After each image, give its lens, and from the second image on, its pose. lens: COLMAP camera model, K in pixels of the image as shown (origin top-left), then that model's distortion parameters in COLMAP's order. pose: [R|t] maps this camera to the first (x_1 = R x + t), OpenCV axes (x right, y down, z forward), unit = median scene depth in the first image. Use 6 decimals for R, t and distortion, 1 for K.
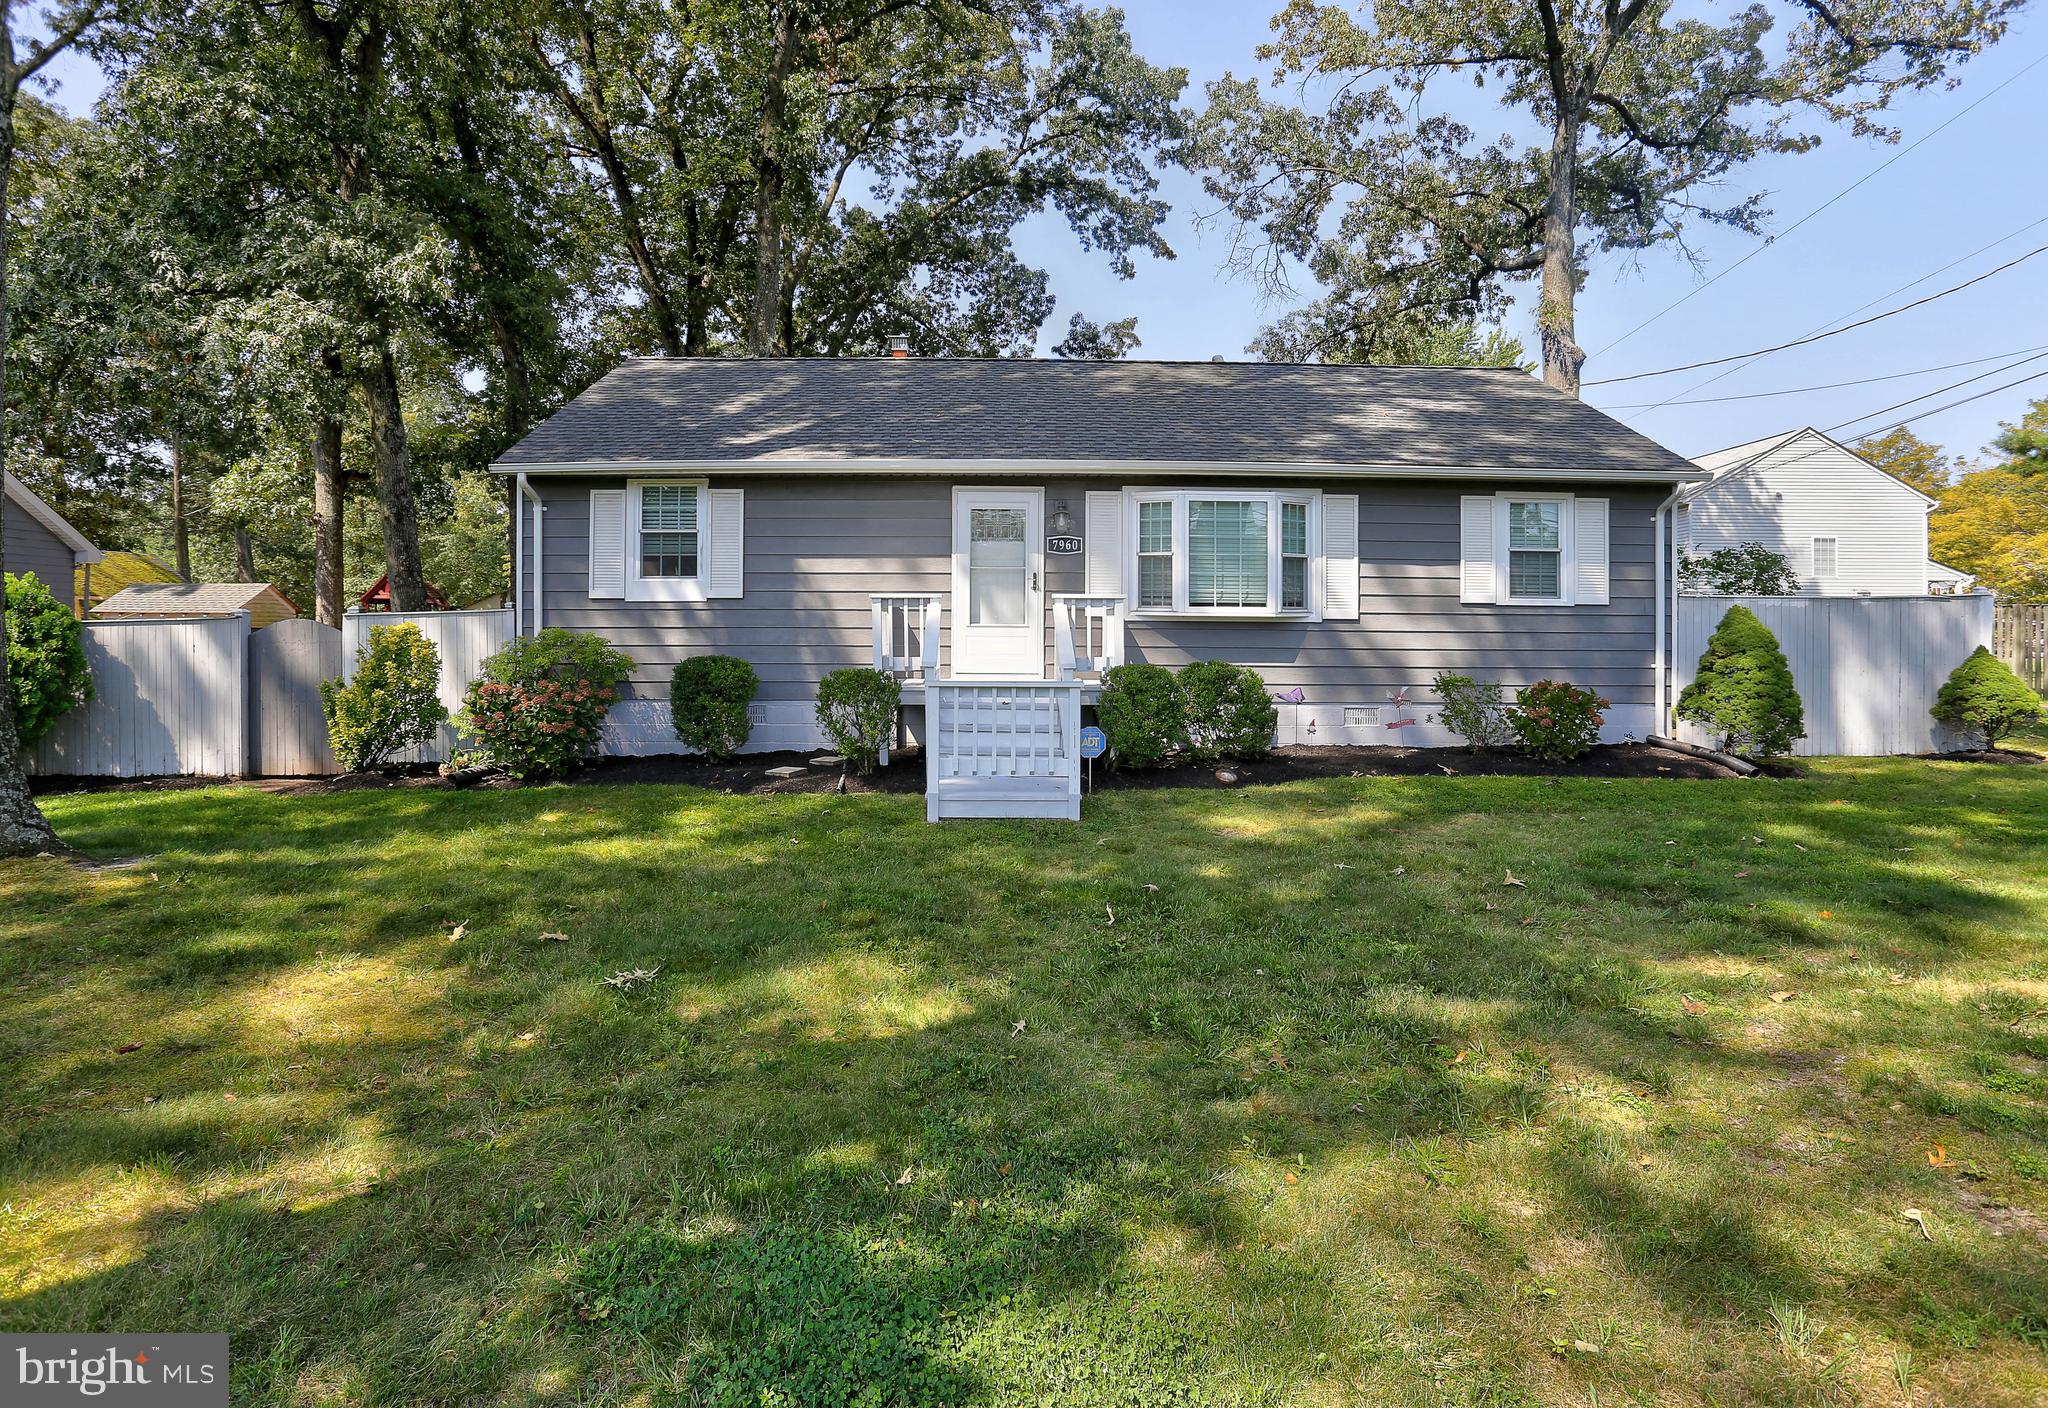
lens RADIAL K [[1058.0, 0, 970.3], [0, 1058.0, 658.5], [0, 0, 1]] dist [-0.062956, 0.021281]
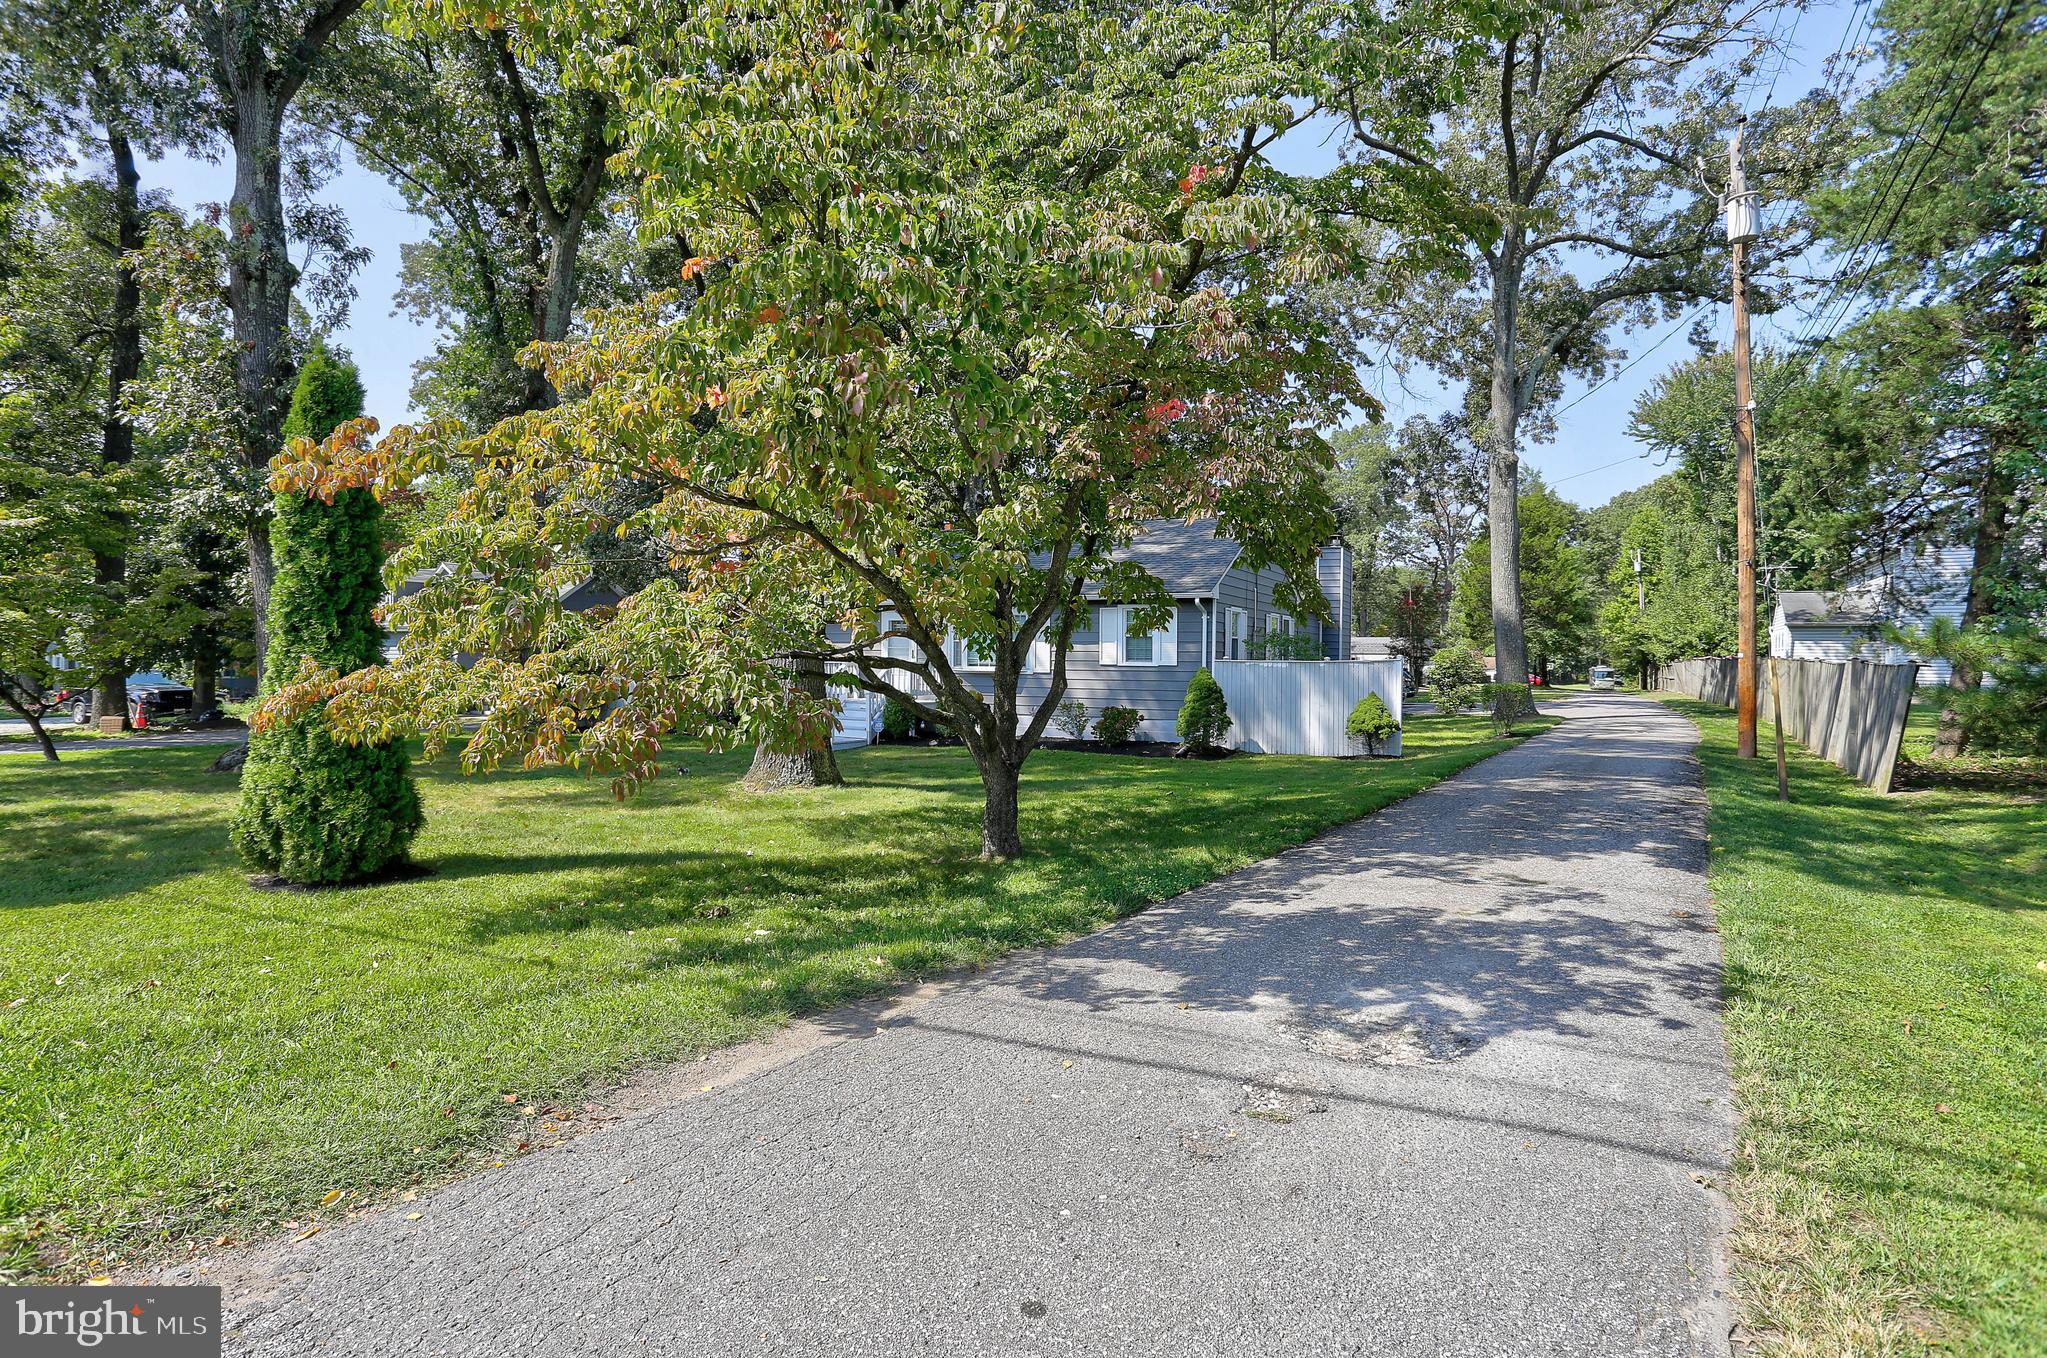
lens RADIAL K [[1046.9, 0, 995.2], [0, 1046.9, 676.2], [0, 0, 1]] dist [-0.064506, -0.000032]
pose [[0.876888, 0.009535, -0.480600, 1.205337], [-0.020070, 0.999658, -0.016785, 0.004113], [0.480276, 0.024364, 0.876779, -0.739383]]
